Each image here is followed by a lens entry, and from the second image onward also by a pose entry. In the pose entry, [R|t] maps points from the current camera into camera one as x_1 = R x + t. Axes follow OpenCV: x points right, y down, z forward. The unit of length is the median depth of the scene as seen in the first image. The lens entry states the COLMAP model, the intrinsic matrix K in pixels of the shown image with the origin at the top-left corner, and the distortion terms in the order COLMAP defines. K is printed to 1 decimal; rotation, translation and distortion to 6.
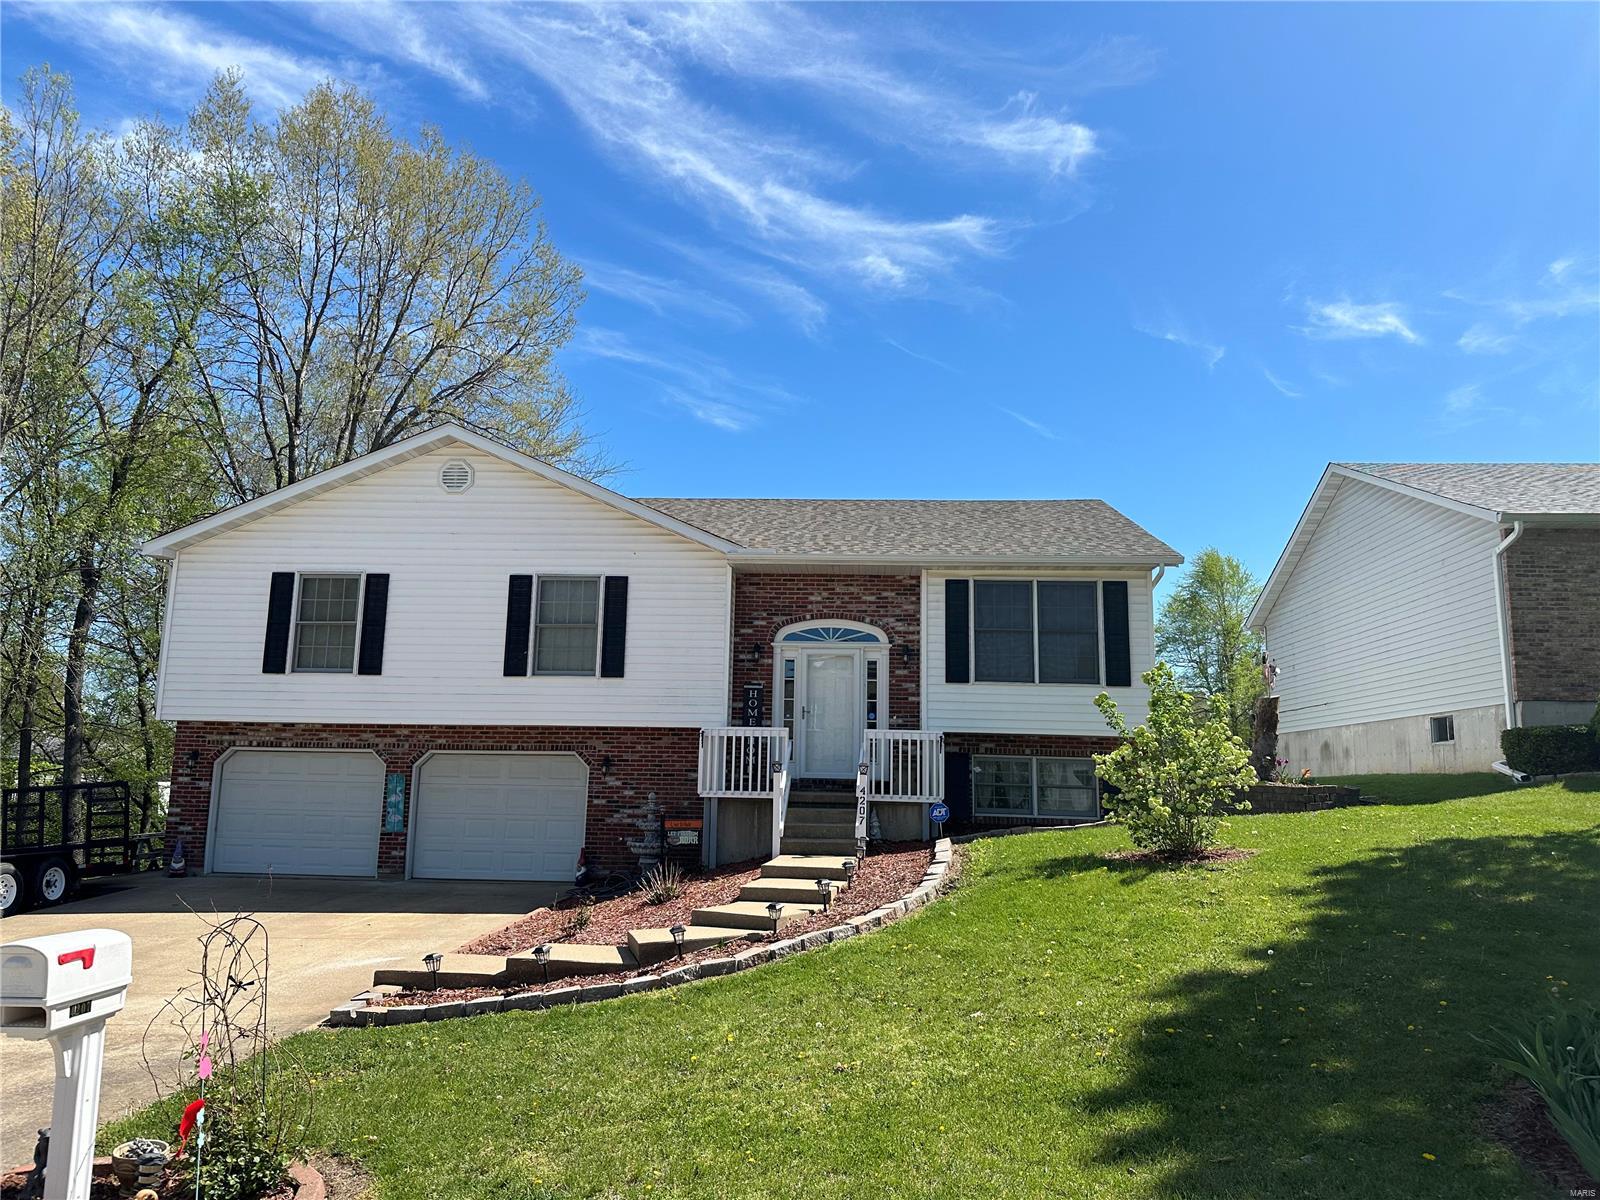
lens RADIAL K [[1121.5, 0, 839.2], [0, 1121.5, 598.1], [0, 0, 1]] dist [0.095646, -0.141260]
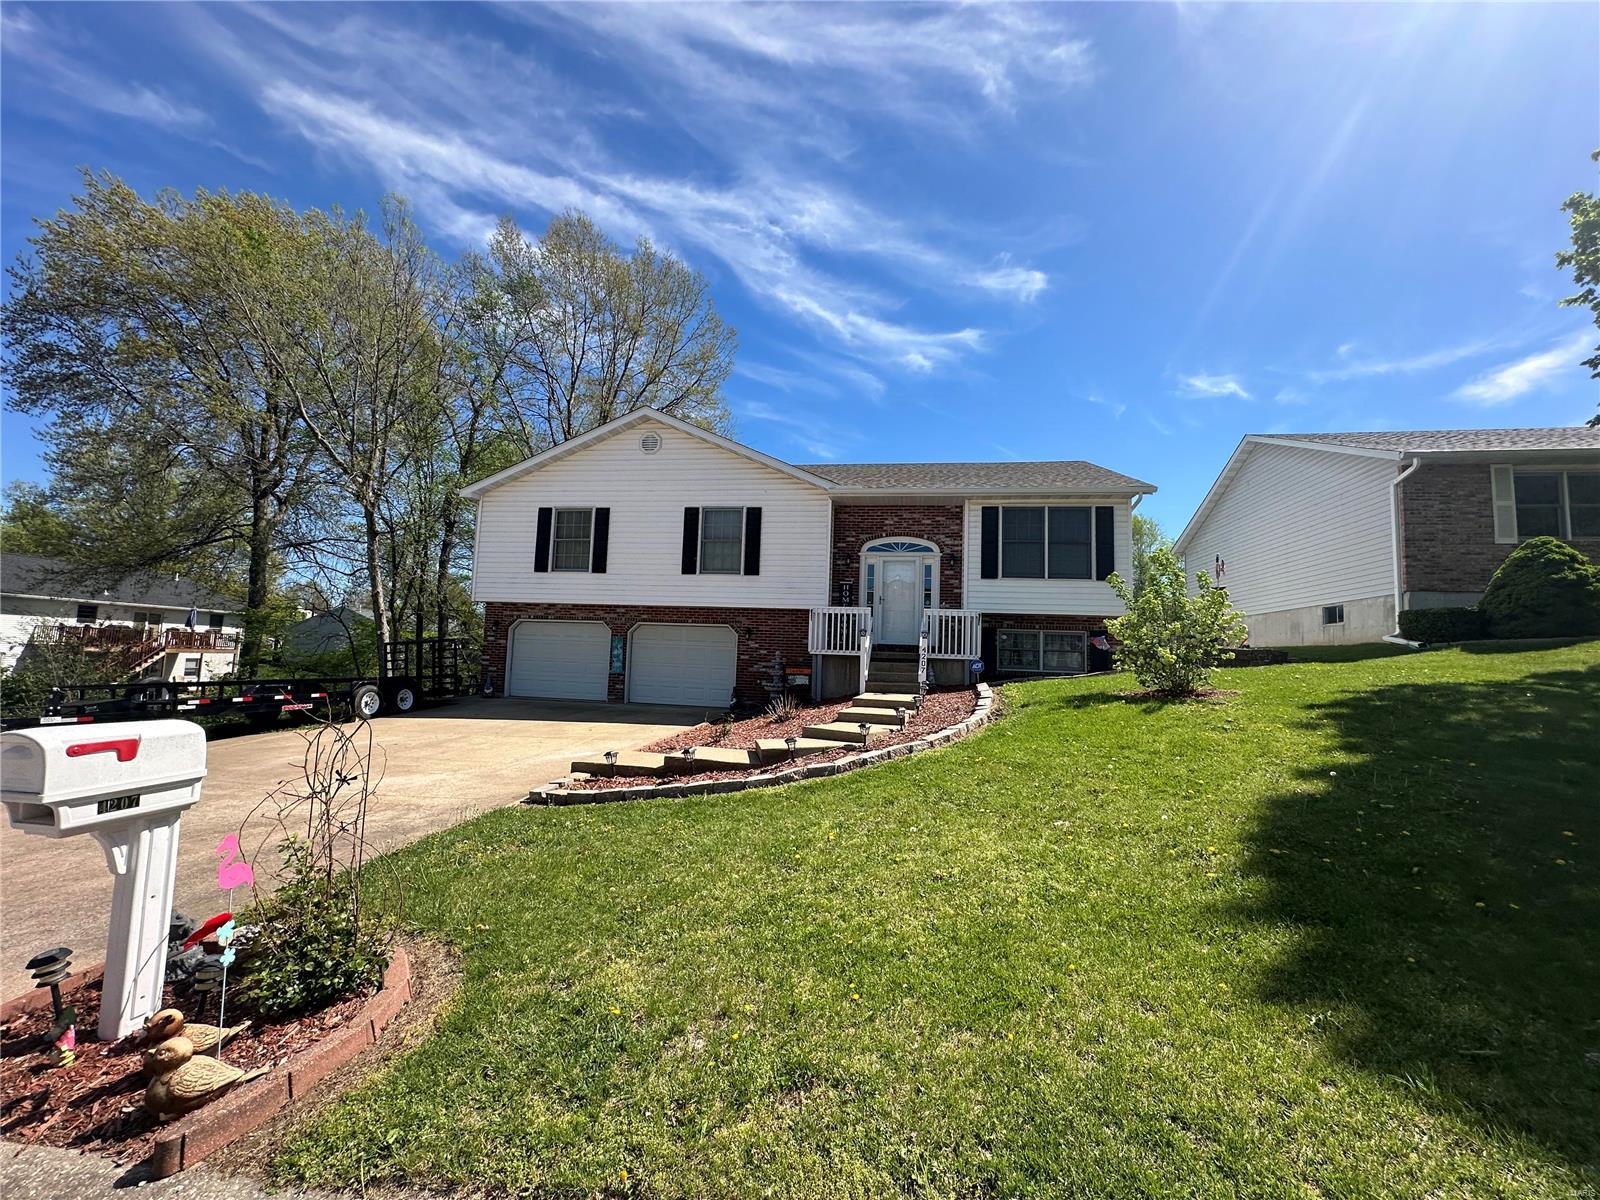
lens RADIAL K [[642.0, 0, 800.0], [0, 642.0, 600.0], [0, 0, 1]] dist [0.000023, 0.000201]
pose [[0.989591, -0.003426, -0.143868, -0.015429], [0.012903, 0.997803, 0.064989, 0.051025], [0.143329, -0.066169, 0.987461, 0.170669]]
